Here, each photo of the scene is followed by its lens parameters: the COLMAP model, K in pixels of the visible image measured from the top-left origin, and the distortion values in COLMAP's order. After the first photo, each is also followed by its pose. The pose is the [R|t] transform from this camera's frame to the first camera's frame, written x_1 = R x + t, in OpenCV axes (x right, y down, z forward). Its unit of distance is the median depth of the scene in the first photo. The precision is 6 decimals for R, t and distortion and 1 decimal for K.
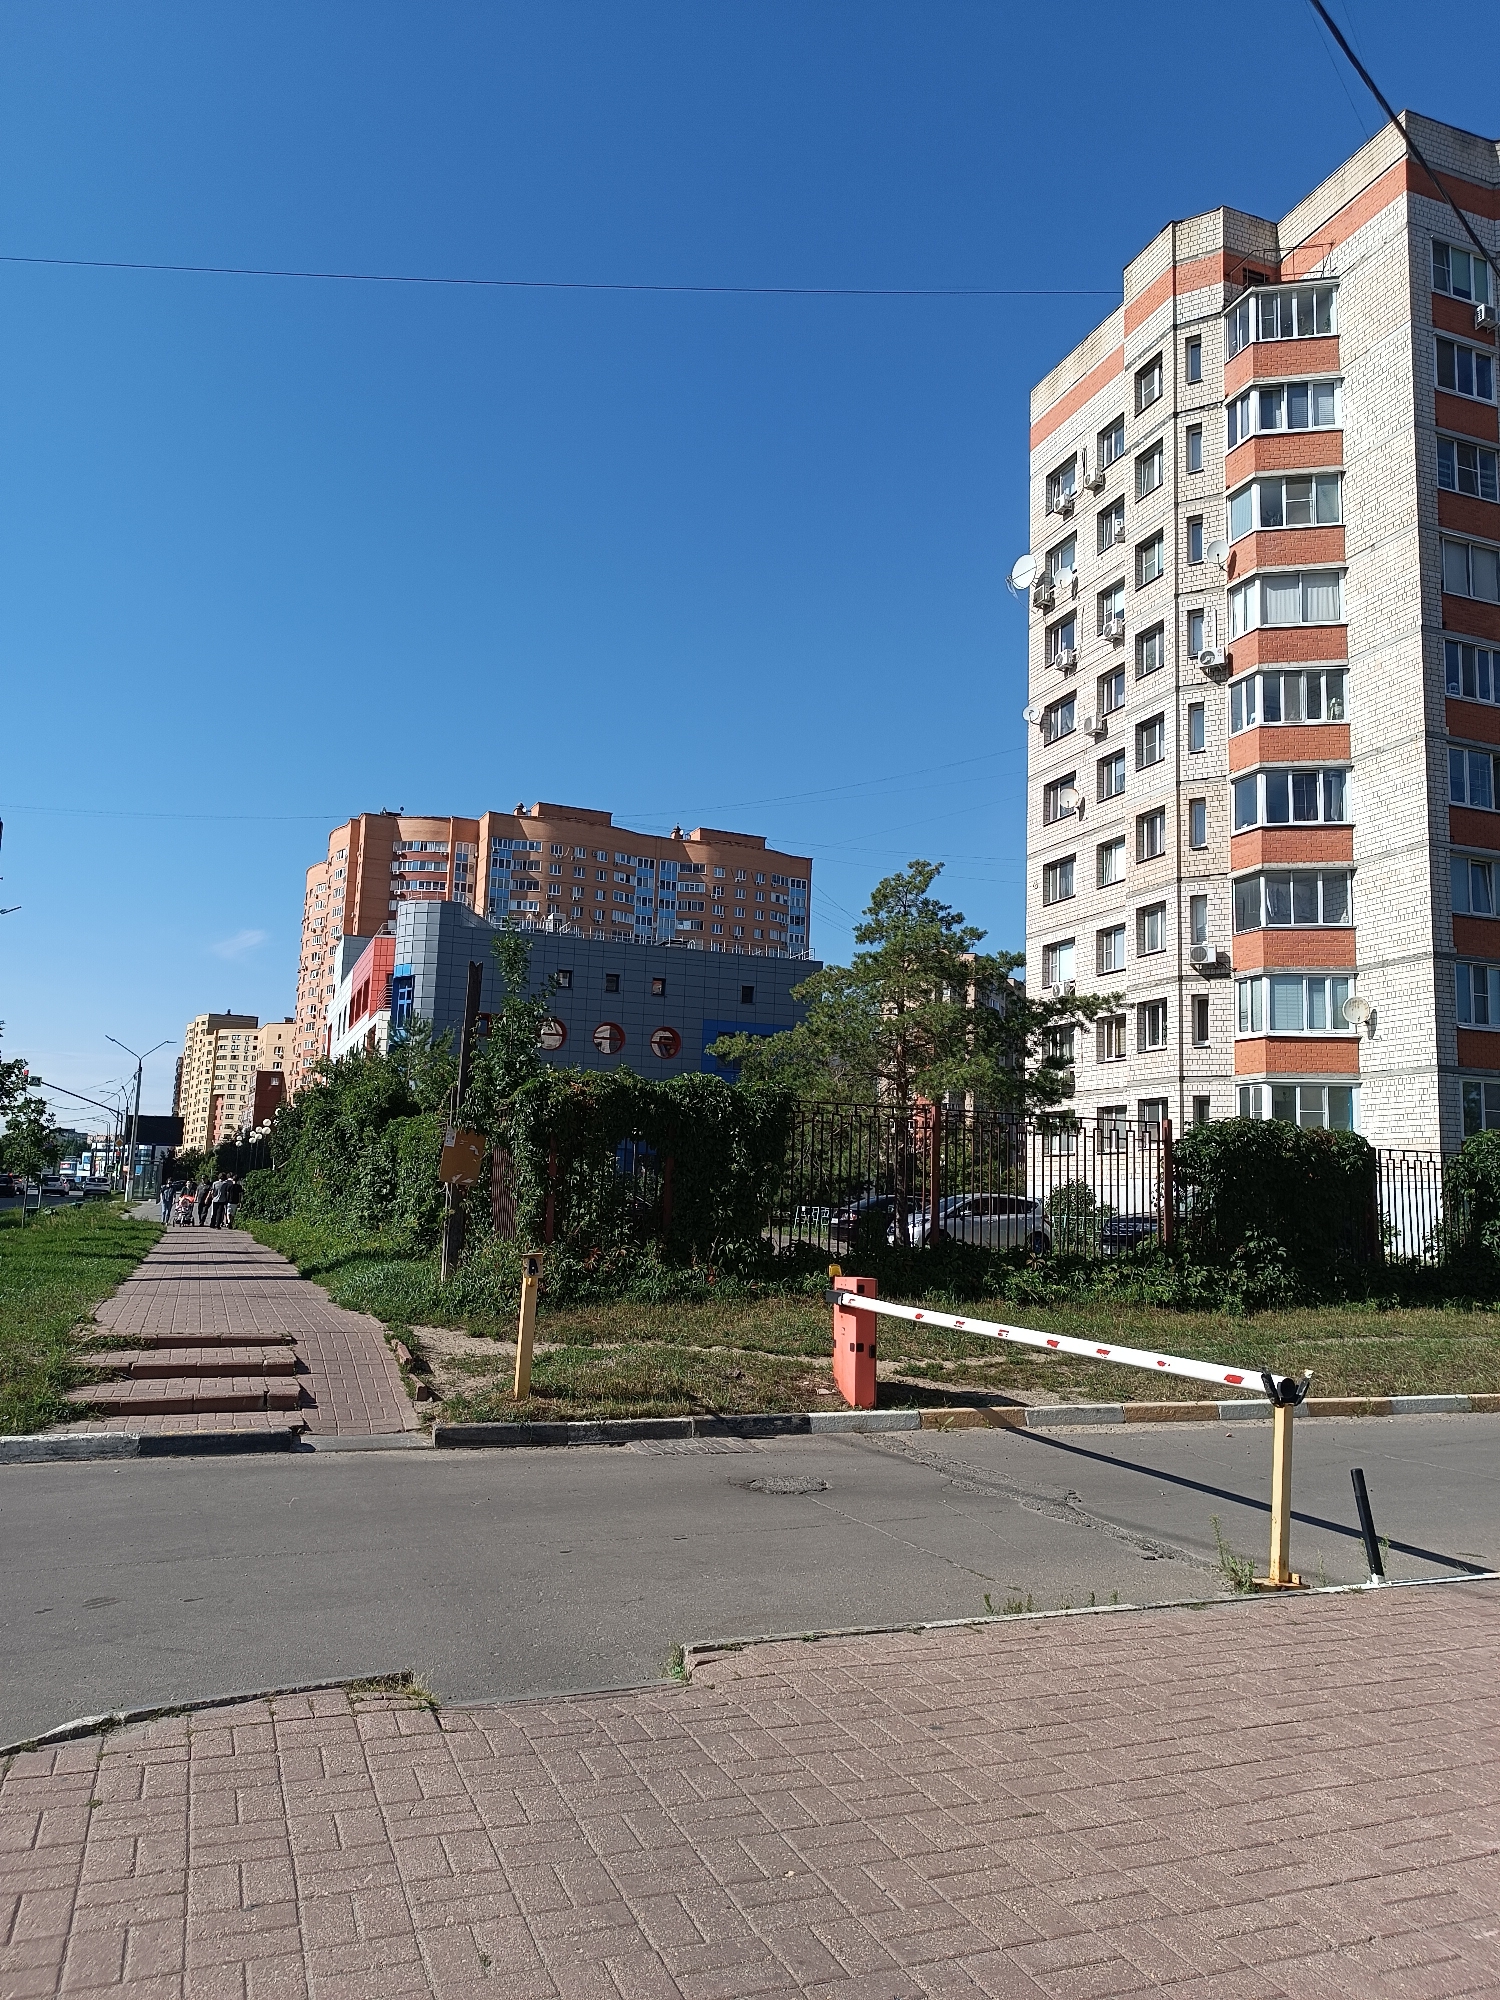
lens RADIAL K [[1416.3, 0, 750.0], [0, 1416.3, 1000.0], [0, 0, 1]] dist [0.007829, -0.001250]
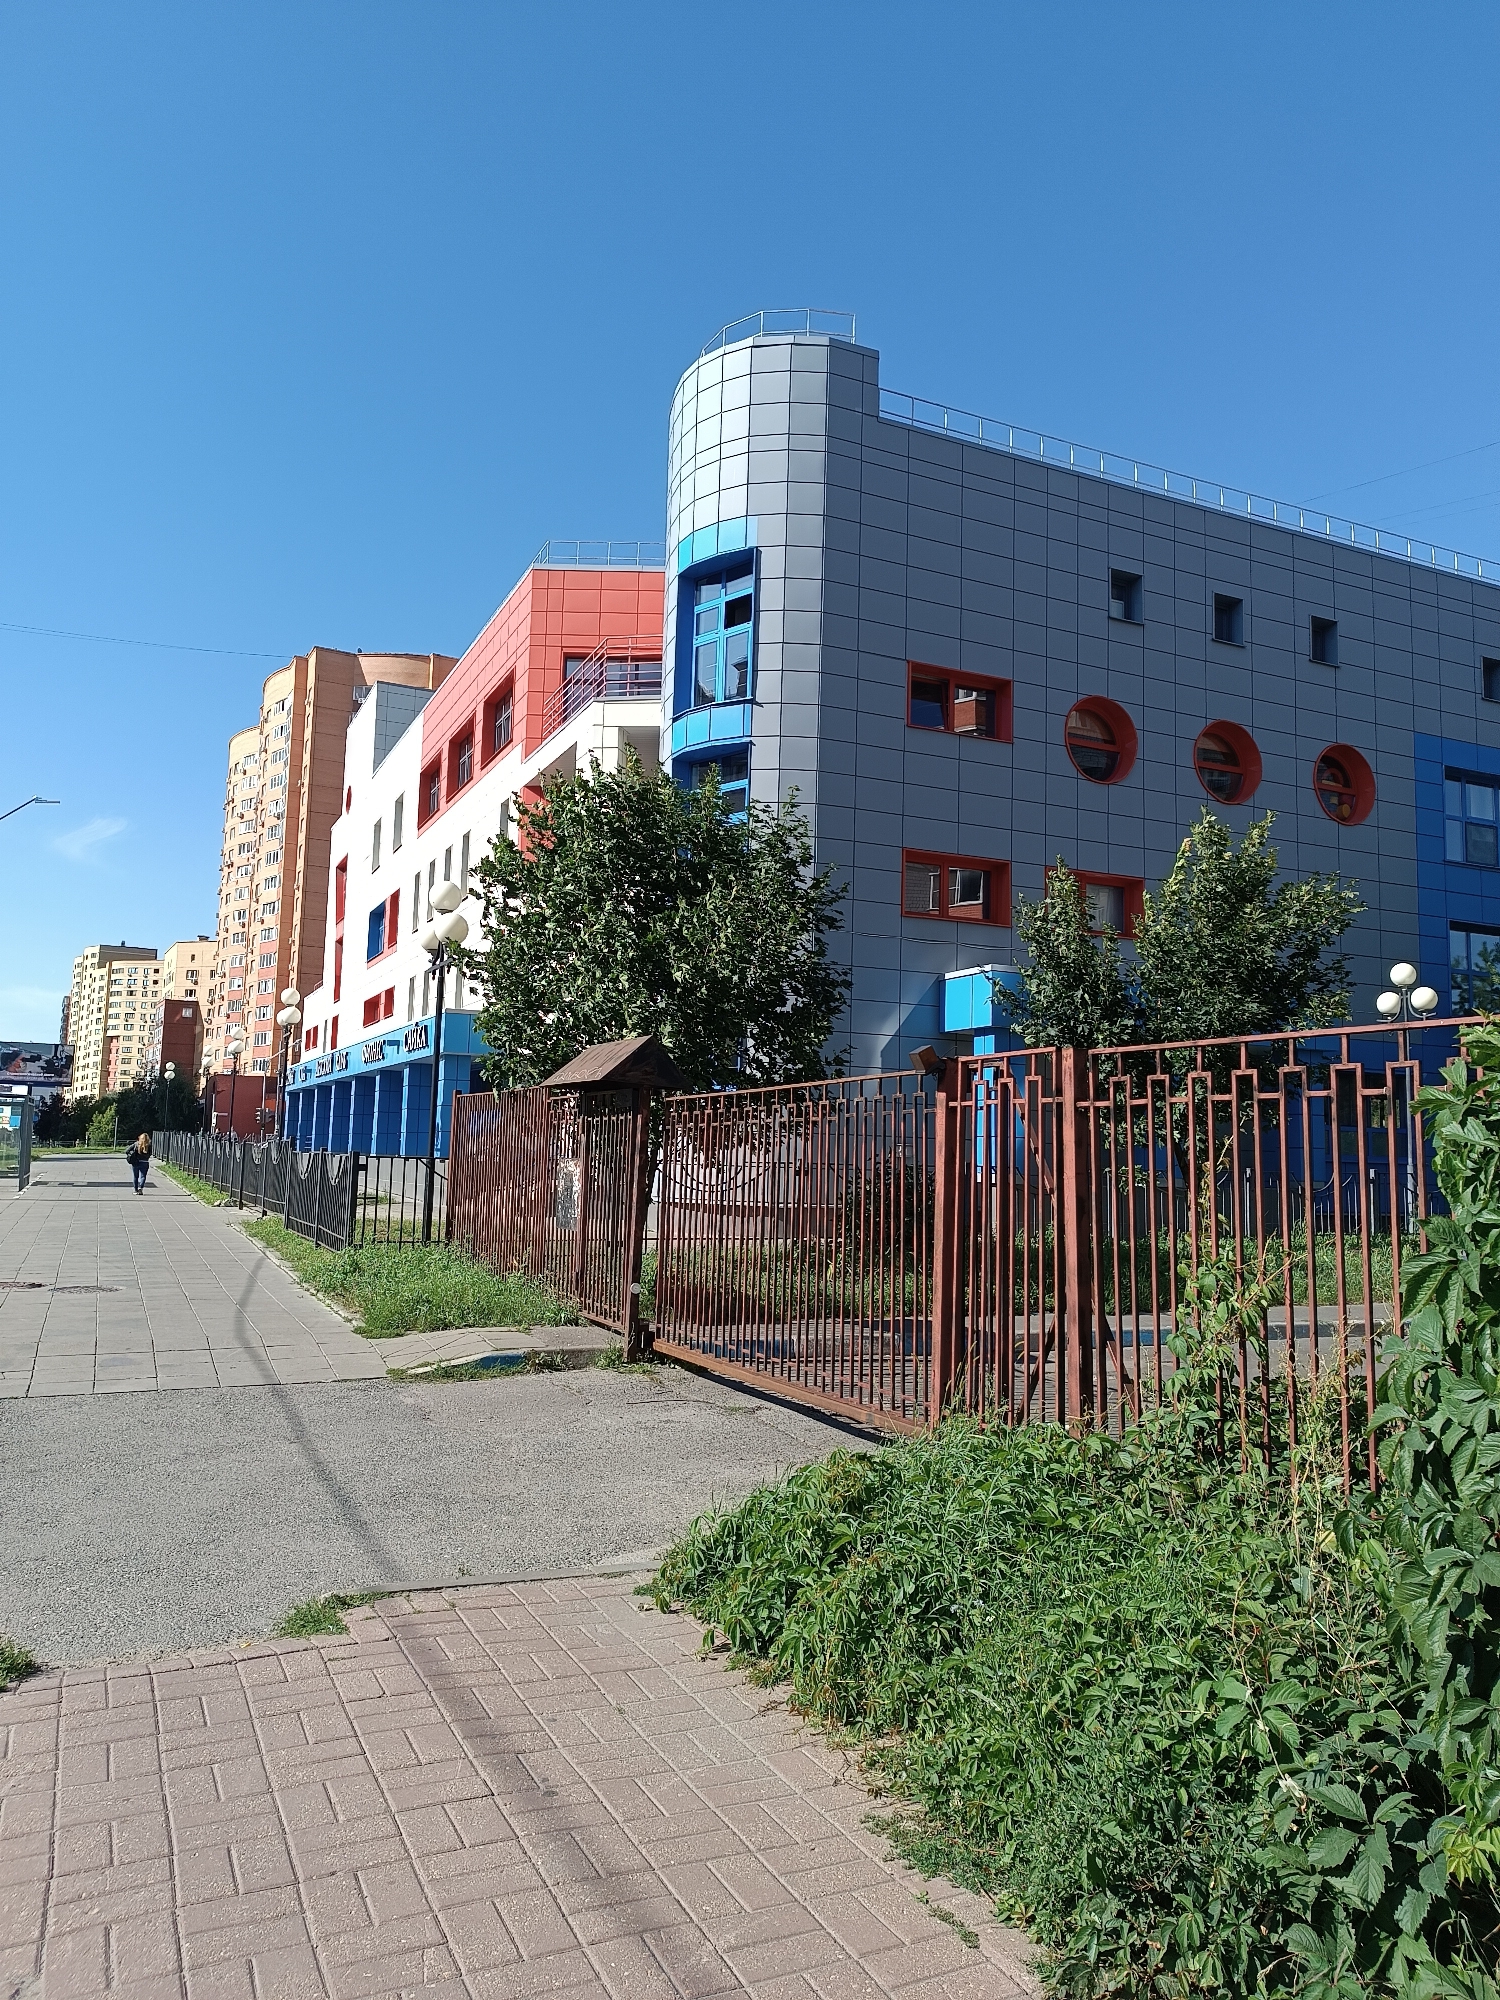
lens RADIAL K [[1416.3, 0, 750.0], [0, 1416.3, 1000.0], [0, 0, 1]] dist [0.007829, -0.001250]
pose [[0.997762, 0.001119, 0.066855, -0.045975], [-0.003432, 0.999399, 0.034492, 0.014182], [-0.066776, -0.034645, 0.997166, 0.114266]]
